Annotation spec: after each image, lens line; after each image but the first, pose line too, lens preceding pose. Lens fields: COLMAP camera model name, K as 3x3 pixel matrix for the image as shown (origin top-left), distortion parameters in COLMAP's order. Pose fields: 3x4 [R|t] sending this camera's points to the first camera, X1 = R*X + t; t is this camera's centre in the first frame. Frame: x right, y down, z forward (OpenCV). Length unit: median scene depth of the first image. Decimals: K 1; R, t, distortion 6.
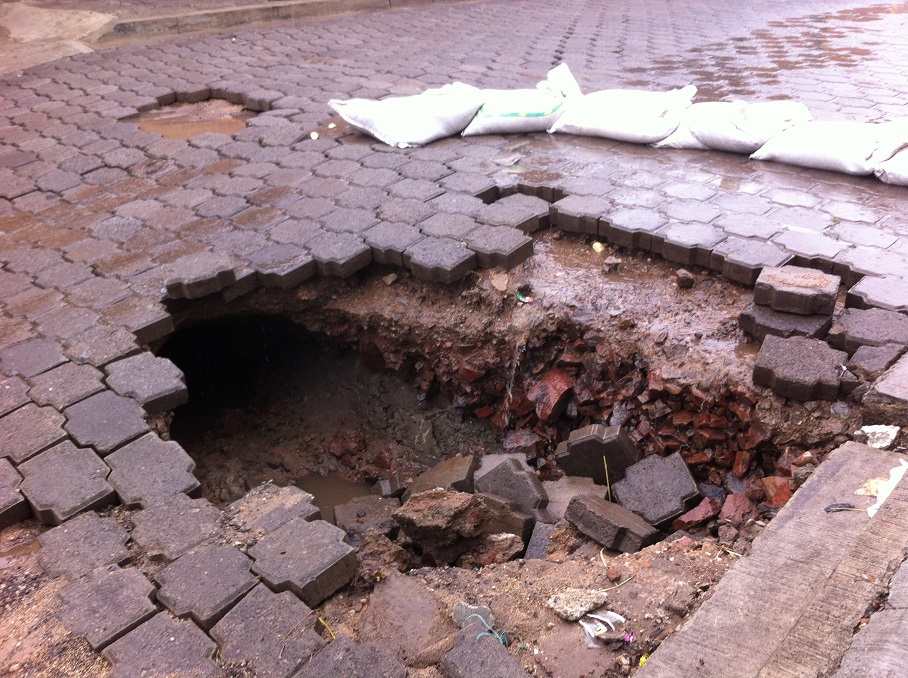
lens RADIAL K [[911.8, 0, 446.2], [0, 911.8, 328.2], [0, 0, 1]] dist [0.097108, -0.285035]
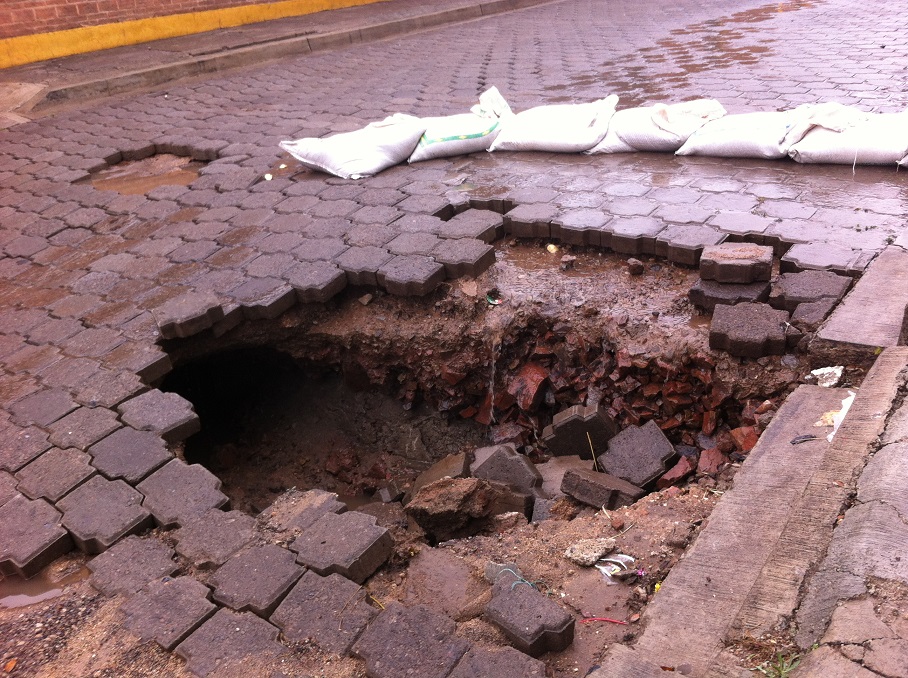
lens RADIAL K [[931.3, 0, 454.0], [0, 931.3, 339.0], [0, 0, 1]] dist [0.117749, -0.352372]
pose [[0.988984, -0.120645, 0.085764, -0.062486], [0.123396, 0.991976, -0.027522, 0.036991], [-0.081756, 0.037802, 0.995935, -0.096721]]
